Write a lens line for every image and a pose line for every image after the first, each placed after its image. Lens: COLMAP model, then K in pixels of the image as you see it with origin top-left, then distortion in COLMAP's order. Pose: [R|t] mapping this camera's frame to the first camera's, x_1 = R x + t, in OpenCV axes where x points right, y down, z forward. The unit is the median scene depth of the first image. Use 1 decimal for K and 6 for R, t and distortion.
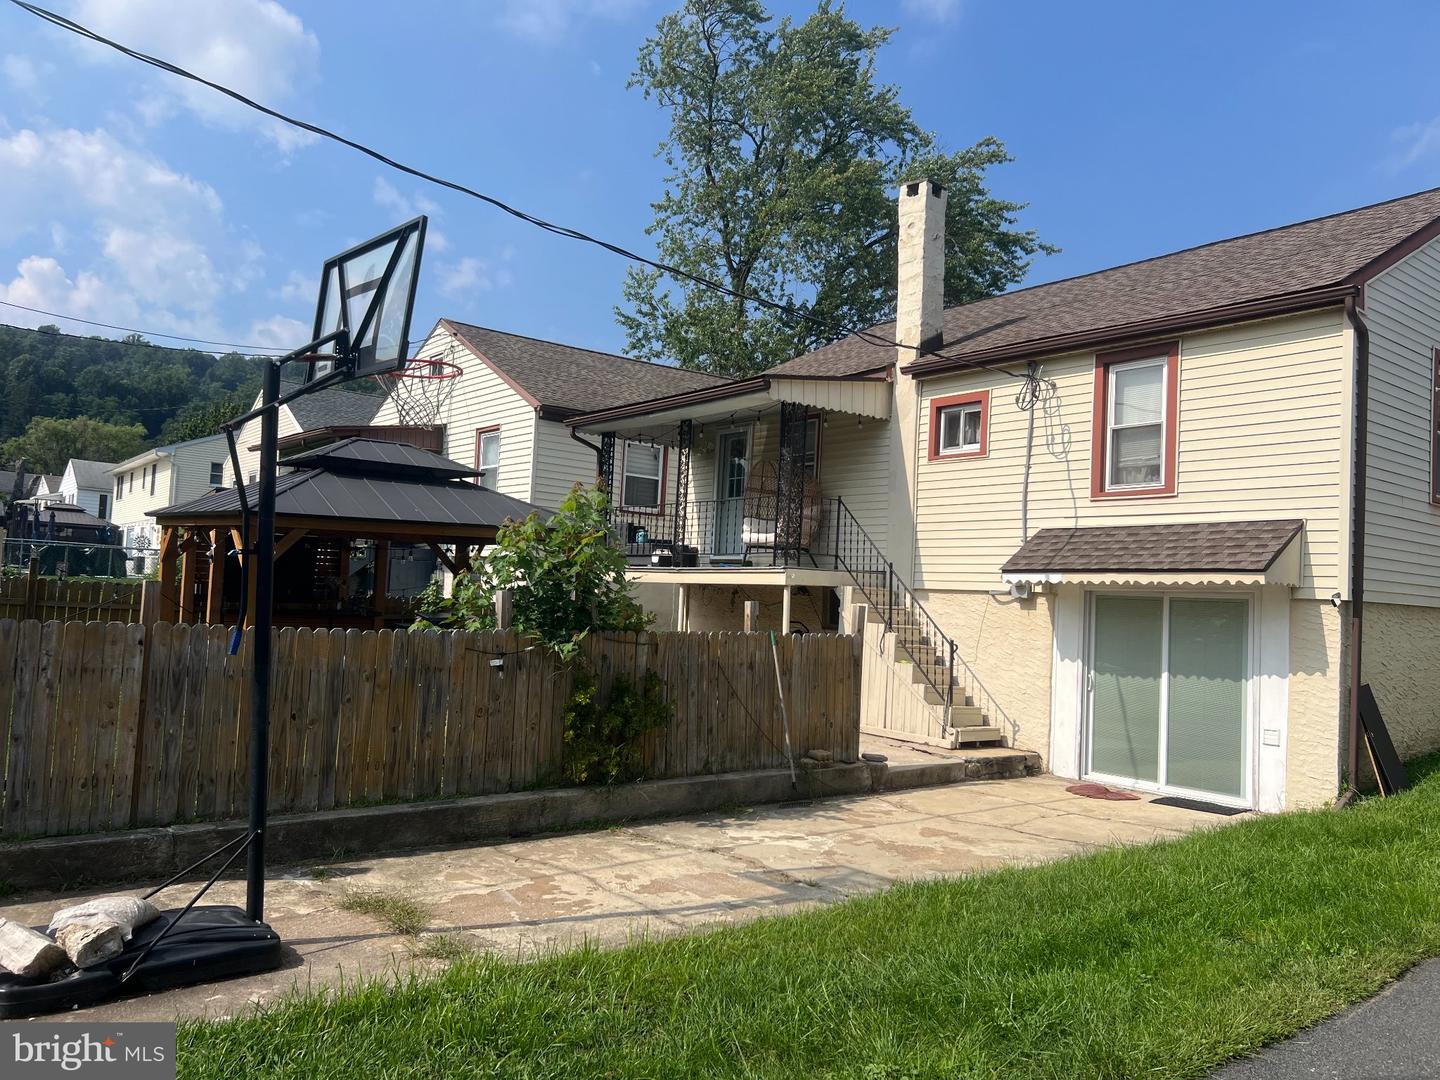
lens RADIAL K [[1086.7, 0, 720.6], [0, 1086.7, 546.8], [0, 0, 1]] dist [0.047334, -0.046146]
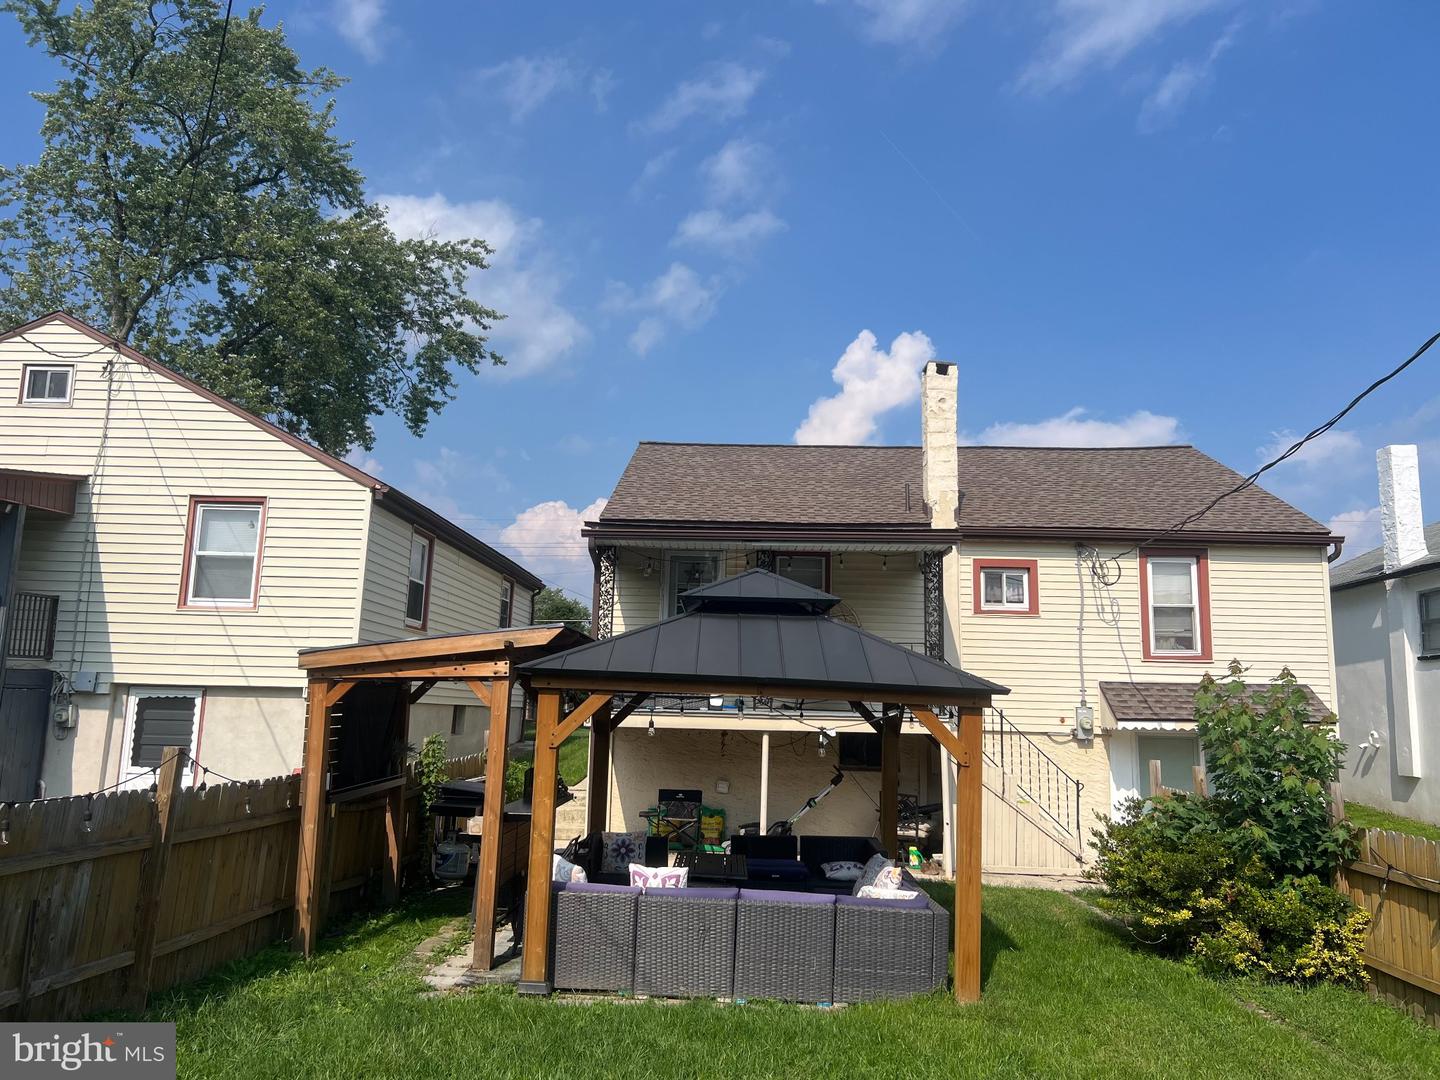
lens RADIAL K [[1086.7, 0, 724.4], [0, 1086.7, 533.9], [0, 0, 1]] dist [0.047334, -0.046146]
pose [[0.649317, 0.092250, 0.754902, -0.925278], [-0.032898, 0.995094, -0.093305, -0.053179], [-0.759806, 0.035749, 0.649166, 0.518222]]
